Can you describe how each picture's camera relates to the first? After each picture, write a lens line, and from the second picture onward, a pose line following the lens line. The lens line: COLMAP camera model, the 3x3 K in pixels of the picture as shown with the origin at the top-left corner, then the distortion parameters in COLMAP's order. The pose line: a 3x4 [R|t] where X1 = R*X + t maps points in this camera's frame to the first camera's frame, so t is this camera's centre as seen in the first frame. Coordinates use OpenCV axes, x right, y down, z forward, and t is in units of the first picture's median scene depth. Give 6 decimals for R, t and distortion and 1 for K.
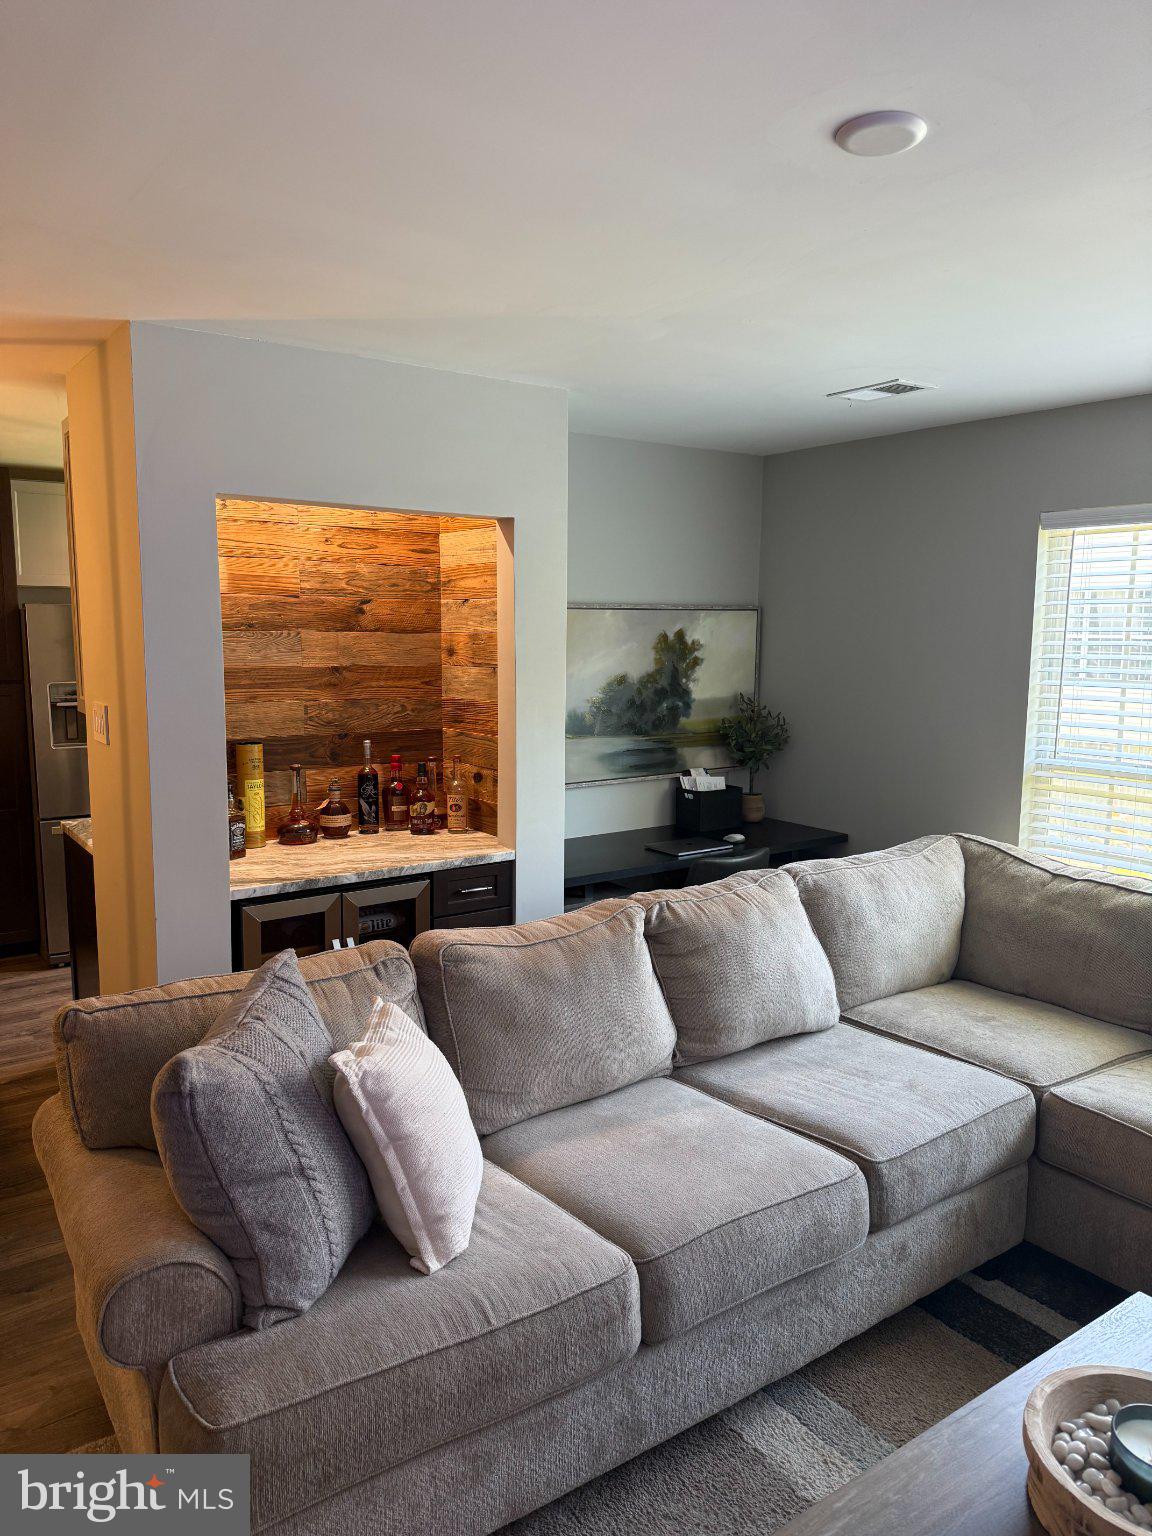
lens RADIAL K [[1078.7, 0, 576.0], [0, 1078.7, 768.0], [0, 0, 1]] dist [0.105254, -0.144005]
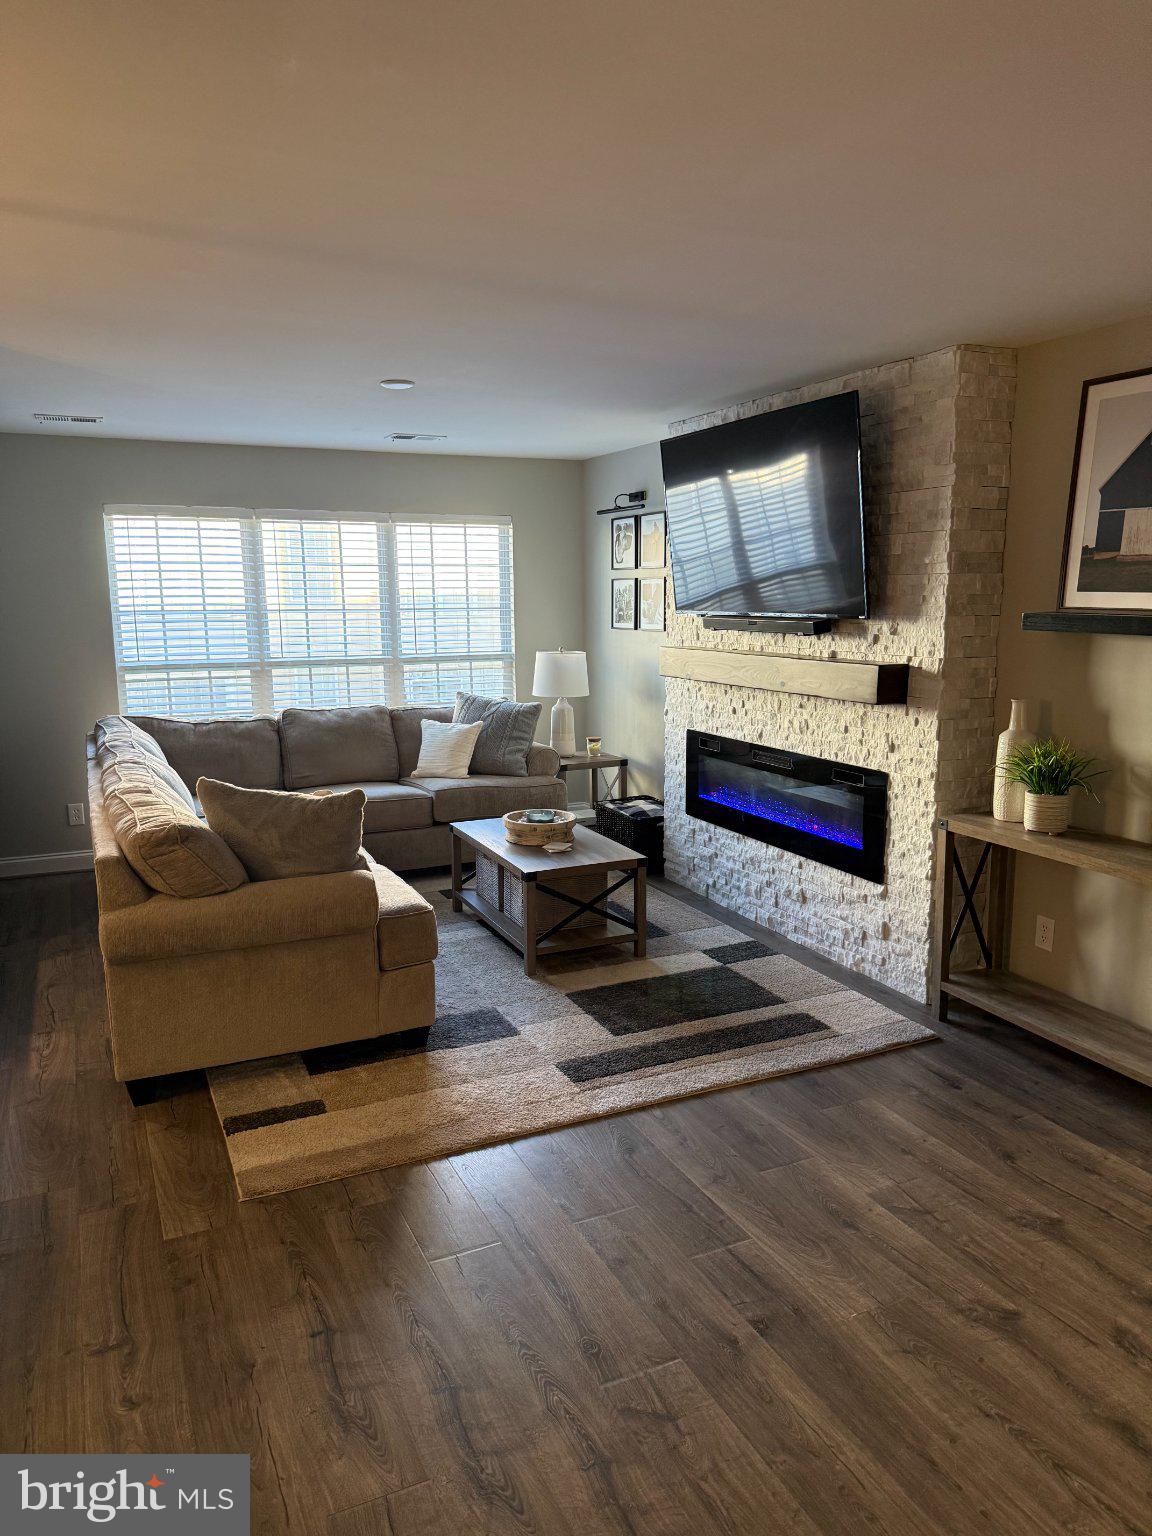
lens RADIAL K [[1069.1, 0, 574.9], [0, 1069.1, 761.4], [0, 0, 1]] dist [0.158210, -0.340769]
pose [[0.181682, -0.166631, 0.969137, -1.002688], [0.135783, 0.980349, 0.143104, -0.005312], [-0.973938, 0.105592, 0.200737, 0.080953]]
